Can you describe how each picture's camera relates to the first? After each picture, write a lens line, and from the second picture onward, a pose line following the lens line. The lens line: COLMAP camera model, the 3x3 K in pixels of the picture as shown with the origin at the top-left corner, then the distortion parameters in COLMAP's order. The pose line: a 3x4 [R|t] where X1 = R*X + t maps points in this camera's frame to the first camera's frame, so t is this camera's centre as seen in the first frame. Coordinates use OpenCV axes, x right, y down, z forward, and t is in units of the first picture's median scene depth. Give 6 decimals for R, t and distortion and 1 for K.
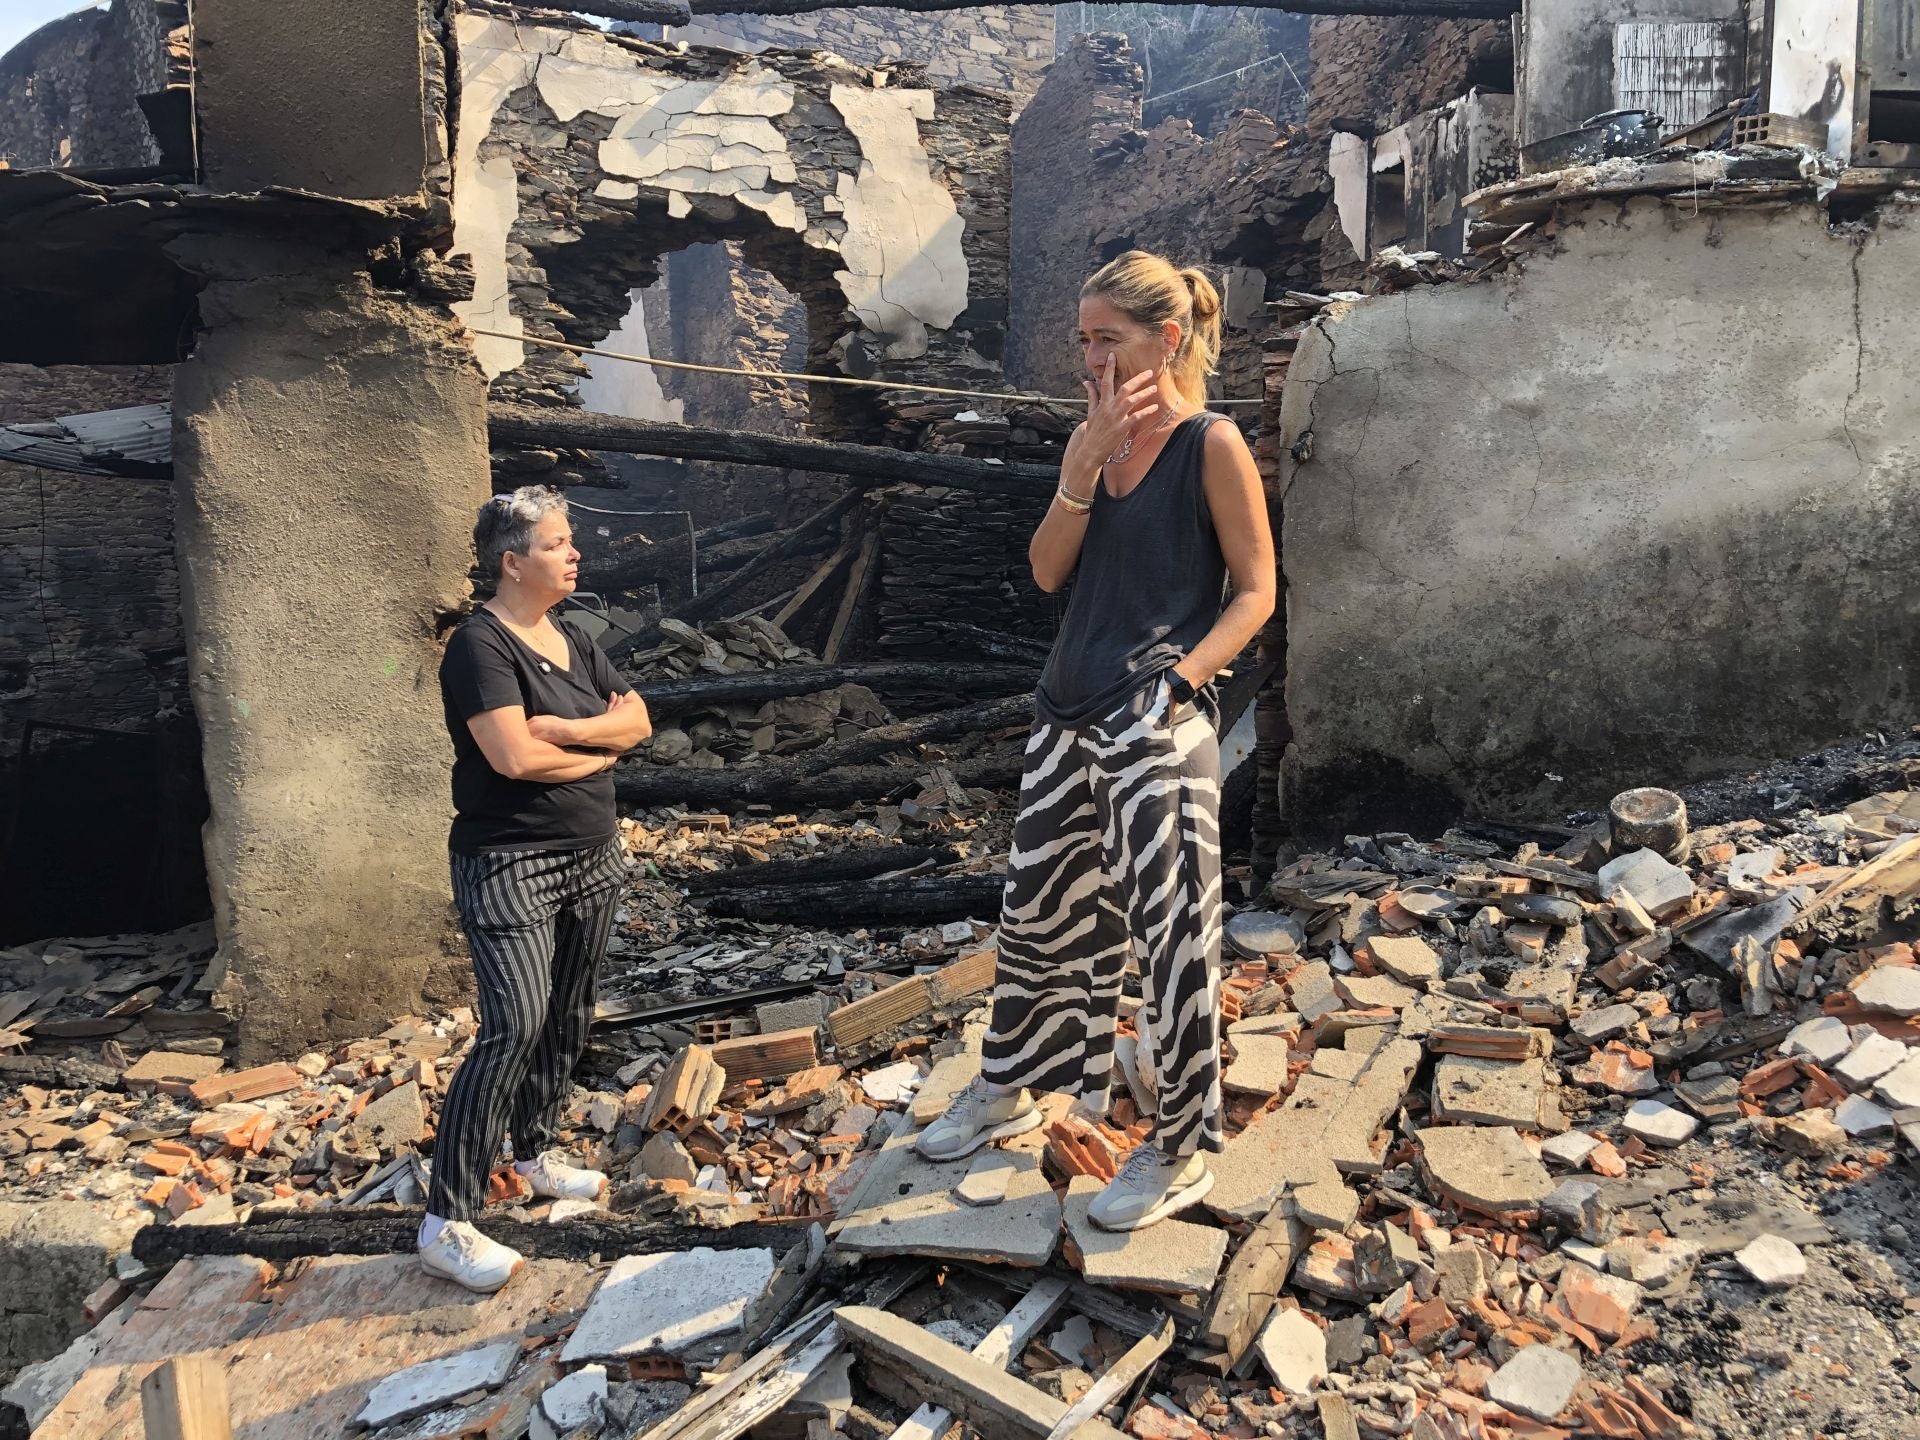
lens RADIAL K [[1534.4, 0, 963.7], [0, 1534.4, 708.0], [0, 0, 1]] dist [0.032675, -0.025988]
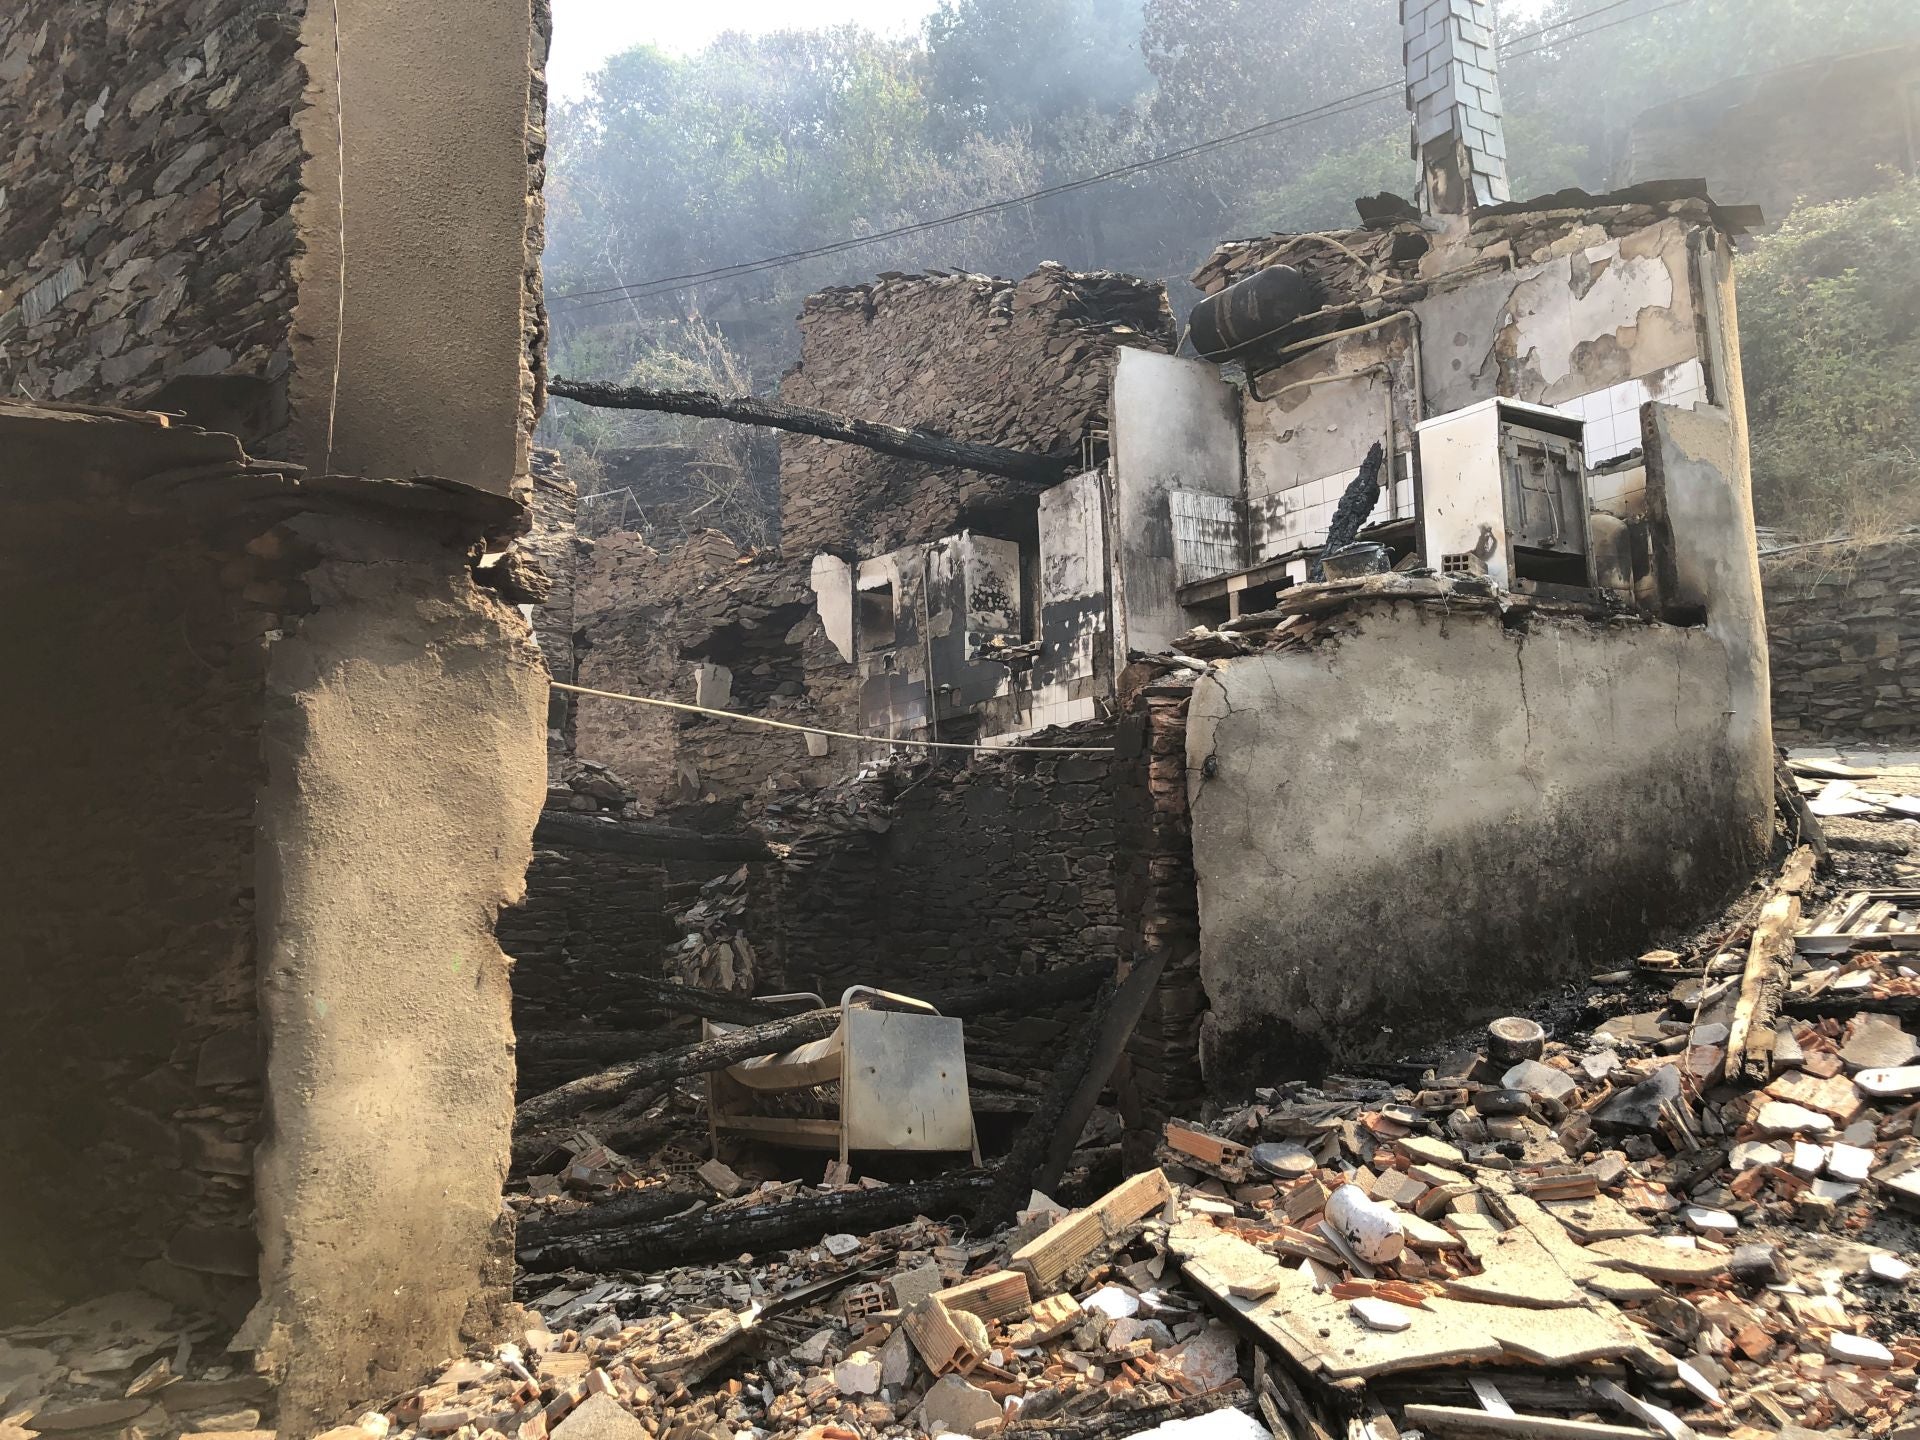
lens RADIAL K [[1534.4, 0, 968.3], [0, 1534.4, 729.0], [0, 0, 1]] dist [0.032675, -0.025988]
pose [[0.887611, 0.043262, 0.458559, -0.536796], [0.072884, 0.969844, -0.232576, 0.077676], [-0.454792, 0.239858, 0.857690, 0.007914]]
